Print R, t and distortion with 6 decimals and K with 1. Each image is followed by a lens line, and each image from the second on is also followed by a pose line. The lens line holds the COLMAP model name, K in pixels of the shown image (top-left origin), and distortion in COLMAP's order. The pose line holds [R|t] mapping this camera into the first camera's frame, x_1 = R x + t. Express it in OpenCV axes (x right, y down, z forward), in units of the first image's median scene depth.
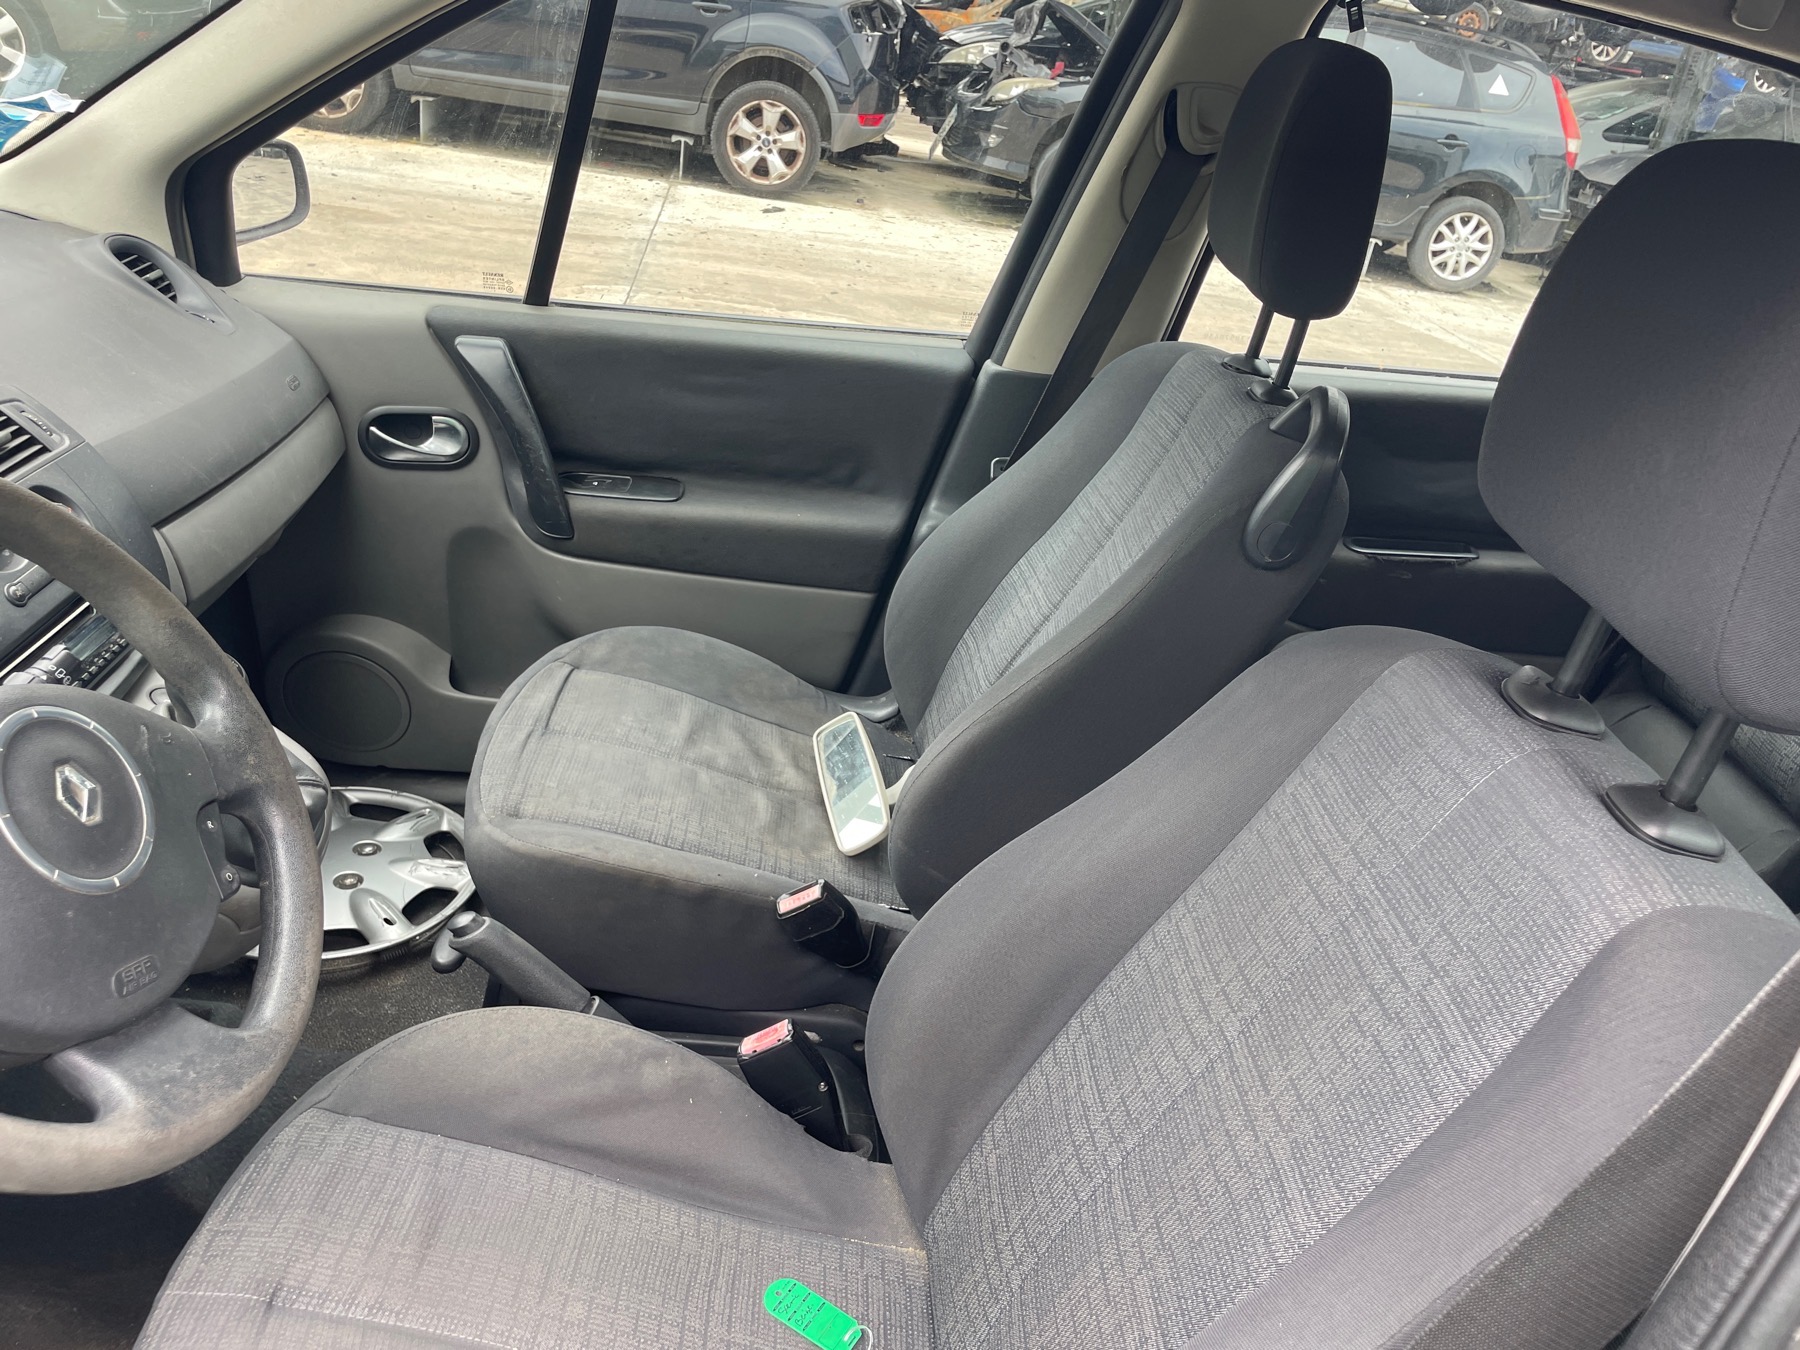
lens RADIAL K [[1367.7, 0, 901.7], [0, 1367.7, 686.3], [0, 0, 1]] dist [0.076129, -0.110322]
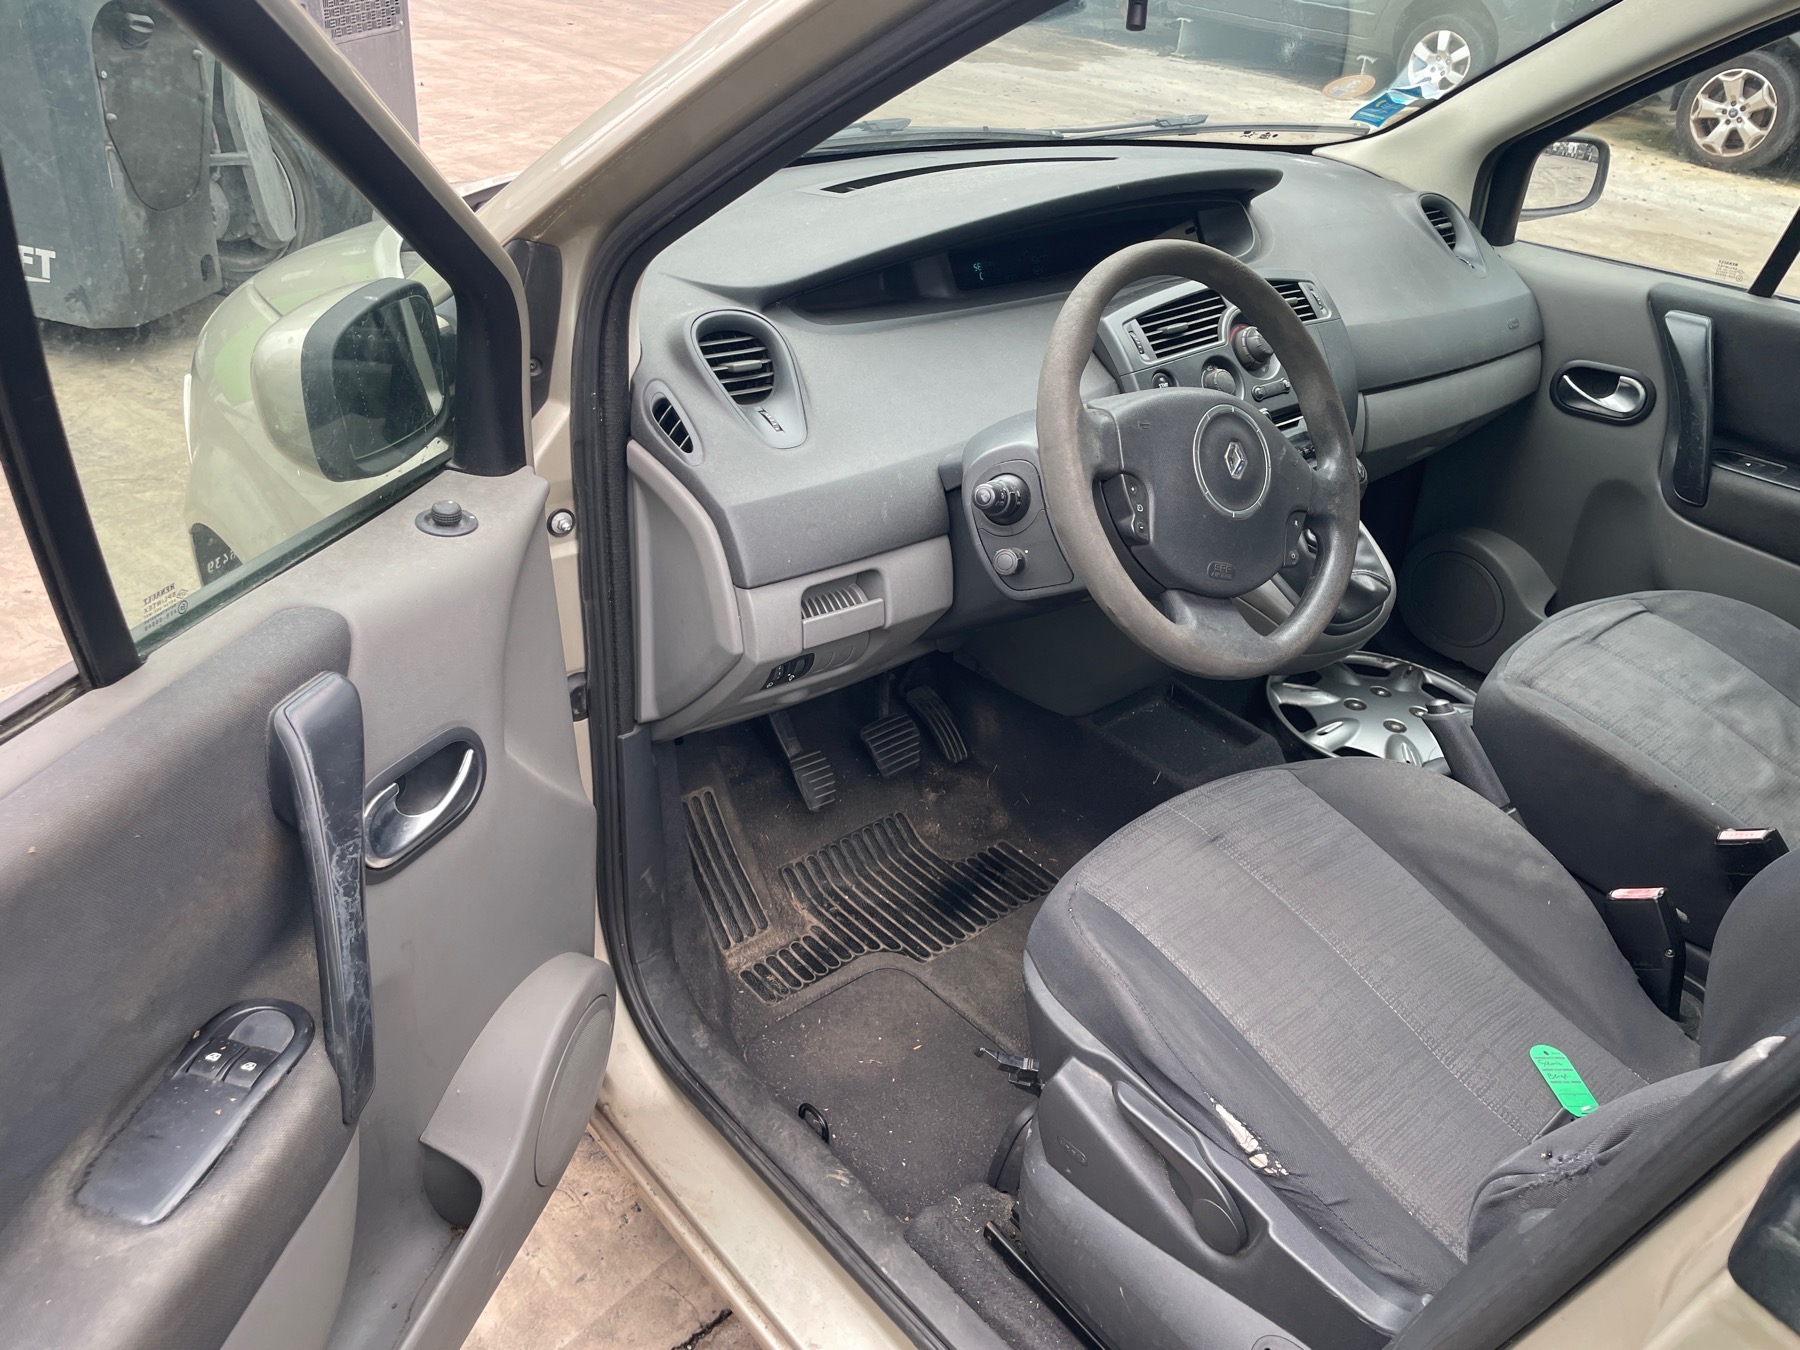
lens RADIAL K [[1367.7, 0, 901.7], [0, 1367.7, 686.3], [0, 0, 1]] dist [0.076129, -0.110322]
pose [[0.629468, 0.333642, -0.701750, 0.189814], [-0.350632, 0.927910, 0.126652, 0.114427], [0.693417, 0.166333, 0.701075, -0.191695]]
